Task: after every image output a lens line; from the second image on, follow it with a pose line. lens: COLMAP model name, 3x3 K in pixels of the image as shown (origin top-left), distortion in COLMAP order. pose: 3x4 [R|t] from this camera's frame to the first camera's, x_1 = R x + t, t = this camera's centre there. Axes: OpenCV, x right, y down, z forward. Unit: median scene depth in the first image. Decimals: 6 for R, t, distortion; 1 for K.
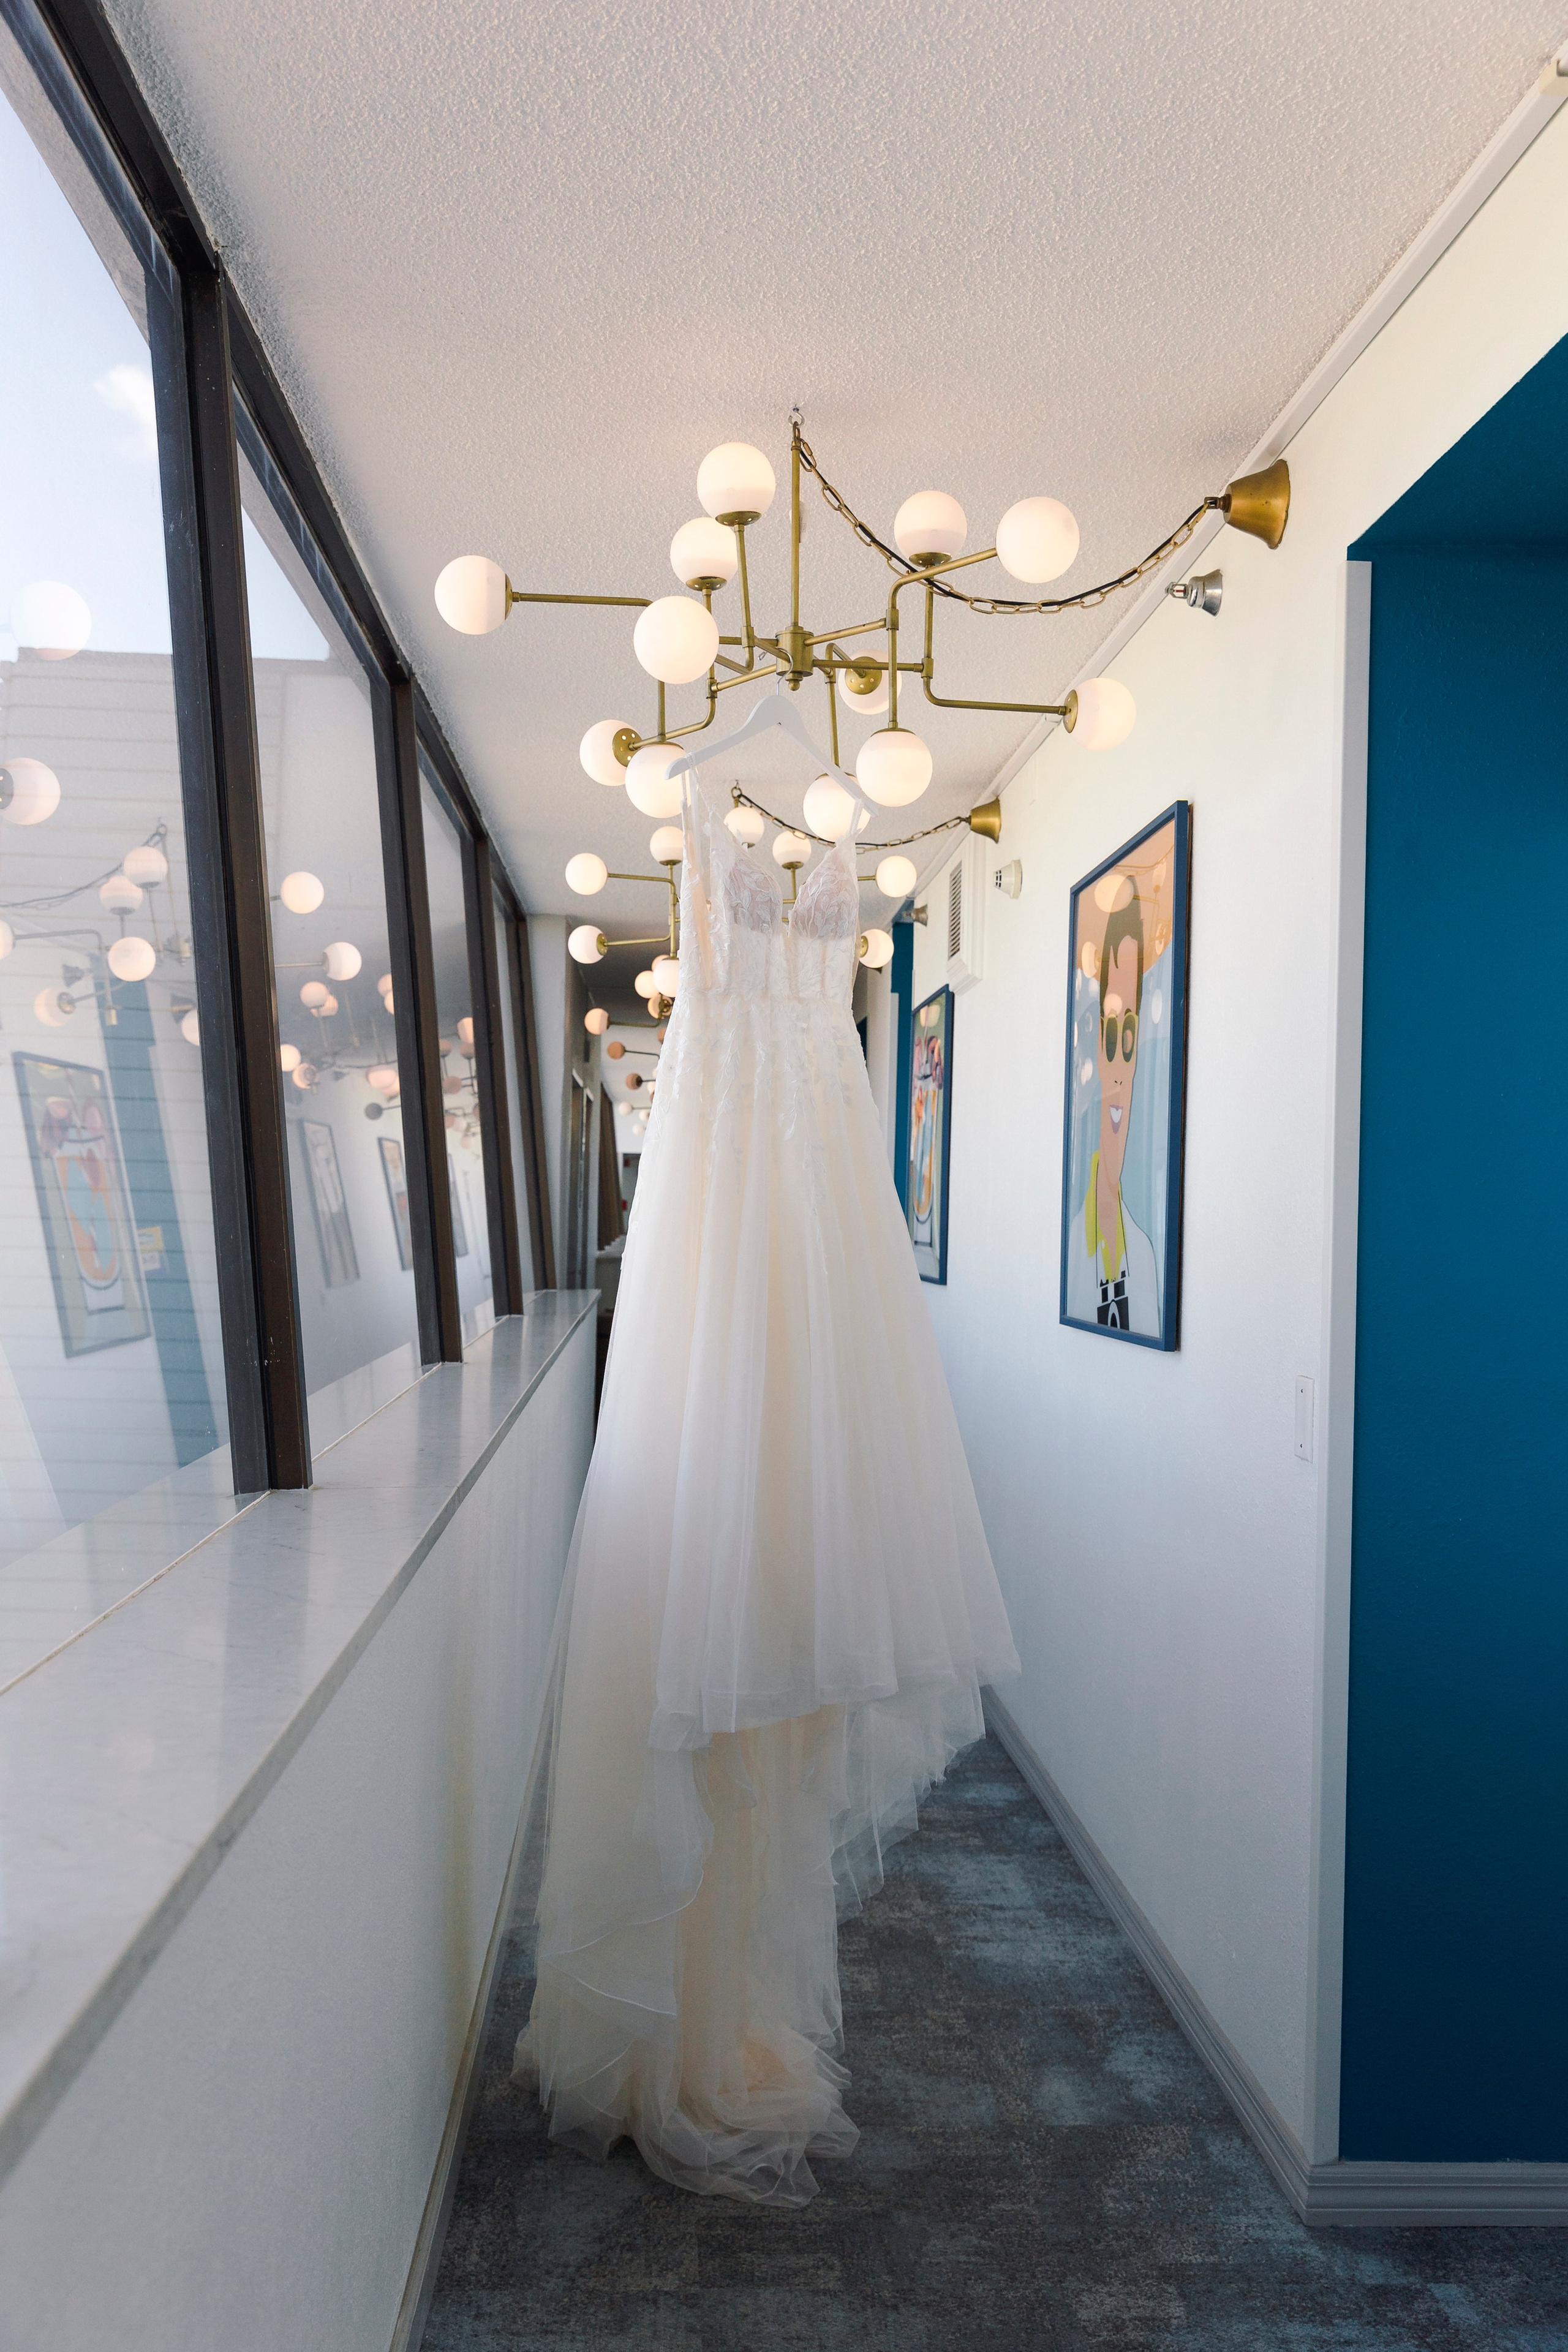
lens RADIAL K [[2153.6, 0, 784.0], [0, 2153.6, 1176.0], [0, 0, 1]] dist [-0.007479, 0.015630]
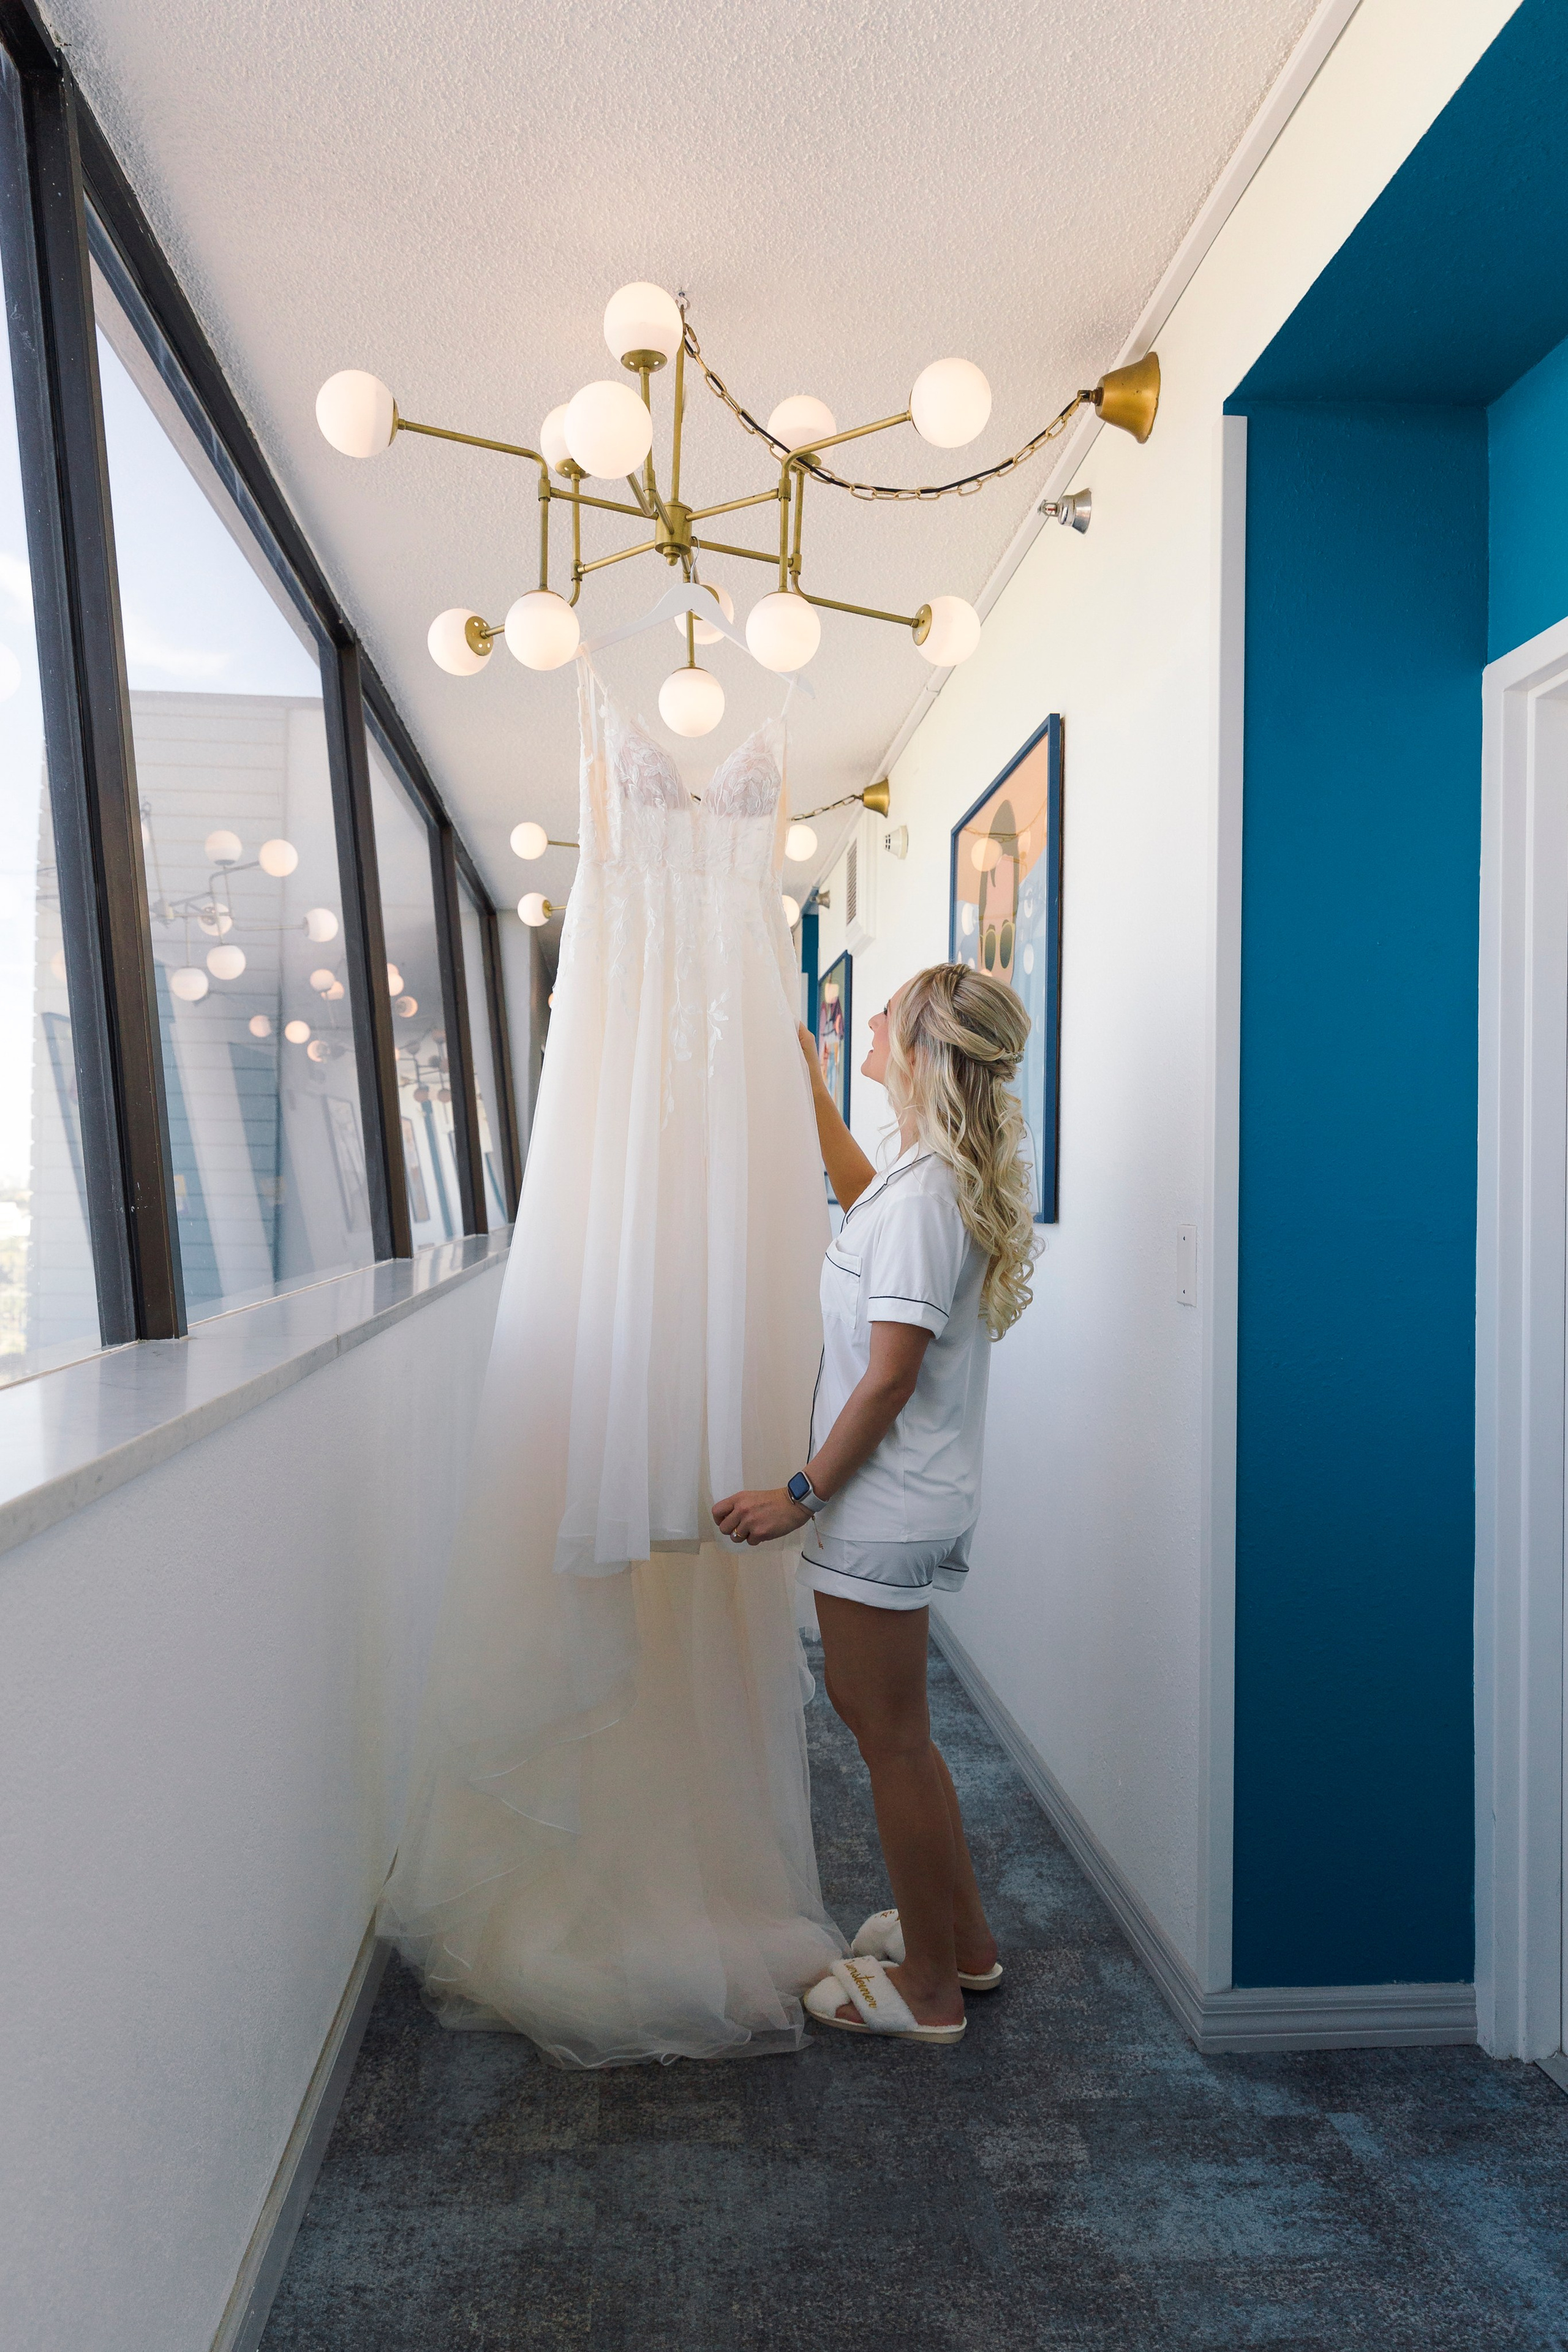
lens RADIAL K [[1662.8, 0, 784.0], [0, 1662.8, 1176.0], [0, 0, 1]] dist [0.003451, -0.001445]
pose [[0.999364, -0.013335, 0.033087, 0.024006], [0.012988, 0.999859, 0.010672, 0.059891], [-0.033225, -0.010236, 0.999395, 0.216703]]
